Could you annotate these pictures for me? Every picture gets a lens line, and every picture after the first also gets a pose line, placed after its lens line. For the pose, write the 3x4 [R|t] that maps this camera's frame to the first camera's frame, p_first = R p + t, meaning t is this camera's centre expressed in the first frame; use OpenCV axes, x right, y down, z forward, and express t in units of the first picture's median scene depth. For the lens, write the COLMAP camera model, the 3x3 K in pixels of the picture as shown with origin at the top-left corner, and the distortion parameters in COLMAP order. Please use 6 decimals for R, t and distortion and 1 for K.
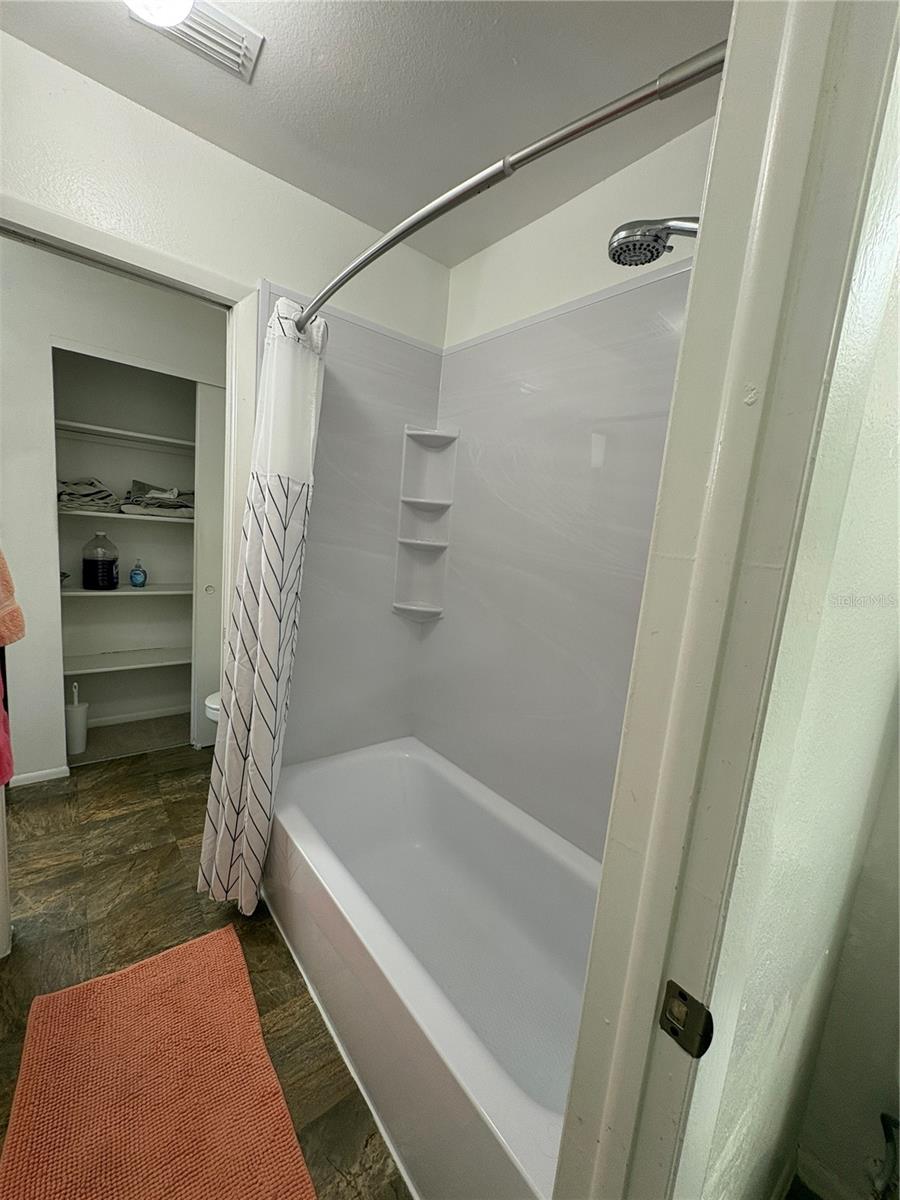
lens RADIAL K [[478.1, 0, 448.2], [0, 478.1, 600.2], [0, 0, 1]] dist [0.000708, 0.000211]
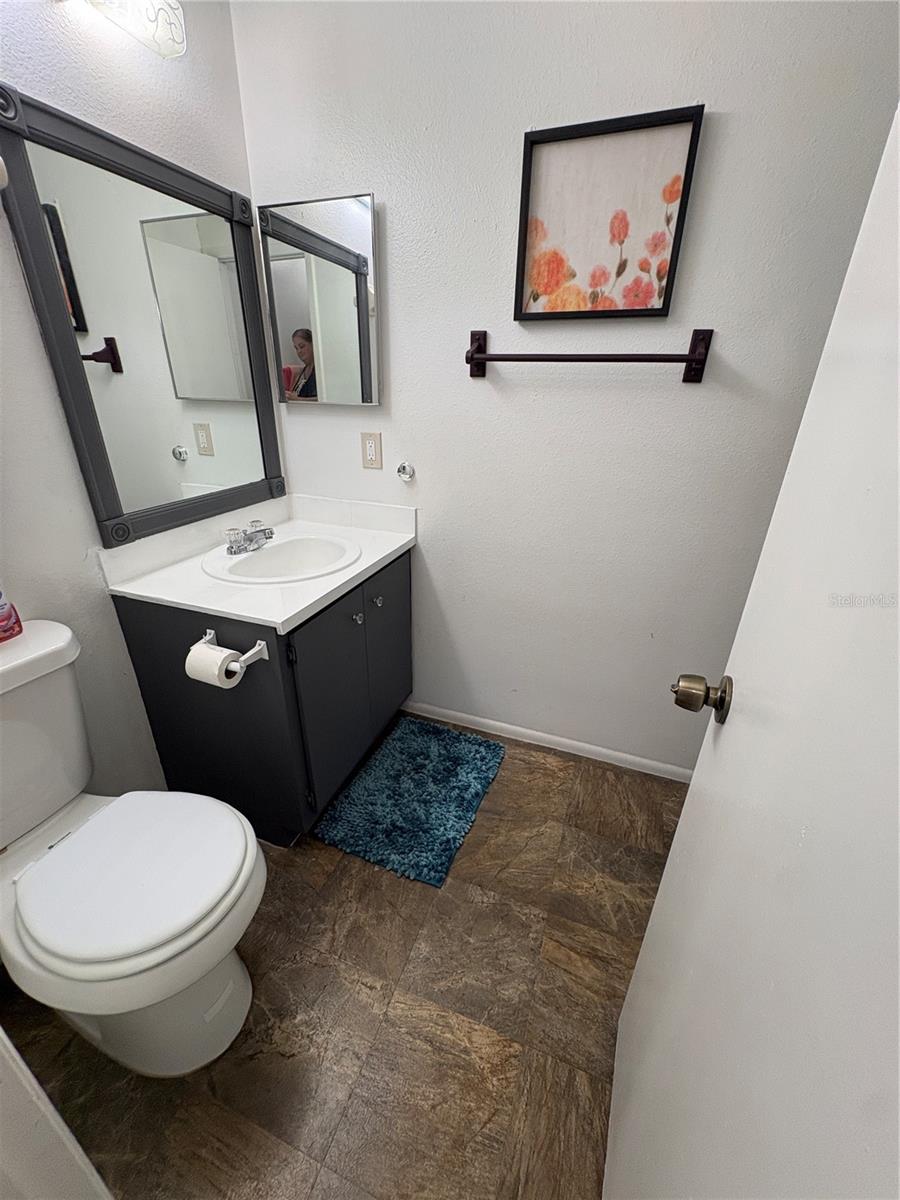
lens RADIAL K [[478.1, 0, 452.2], [0, 478.1, 595.7], [0, 0, 1]] dist [0.000708, 0.000211]
pose [[-0.508909, -0.435972, 0.742253, -1.034586], [0.065542, 0.840136, 0.538402, -0.253643], [-0.858321, 0.322646, -0.398979, 1.277769]]
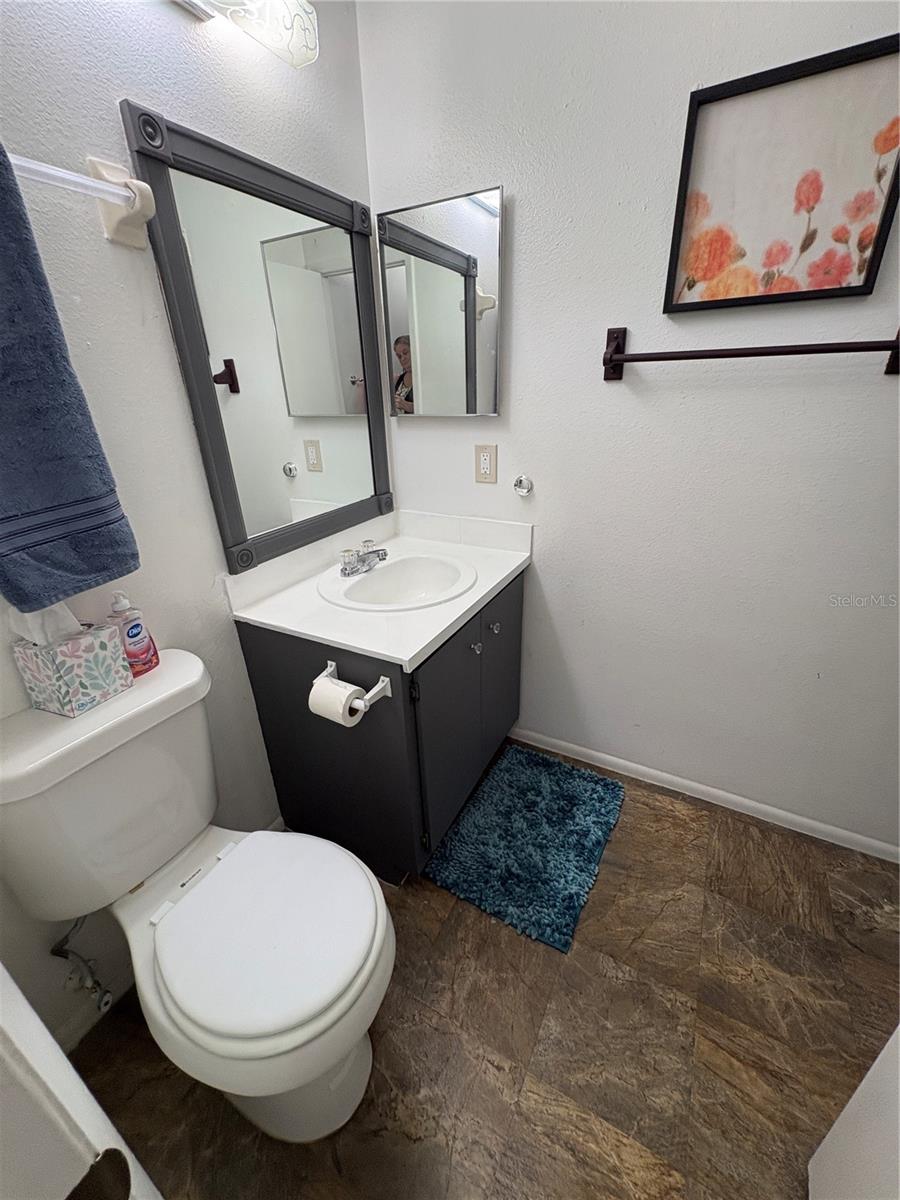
lens RADIAL K [[478.1, 0, 452.5], [0, 478.1, 595.8], [0, 0, 1]] dist [0.000708, 0.000211]
pose [[-0.384668, -0.444273, 0.809106, -0.923971], [0.133851, 0.840440, 0.525114, -0.264200], [-0.913299, 0.310294, -0.263823, 1.311327]]
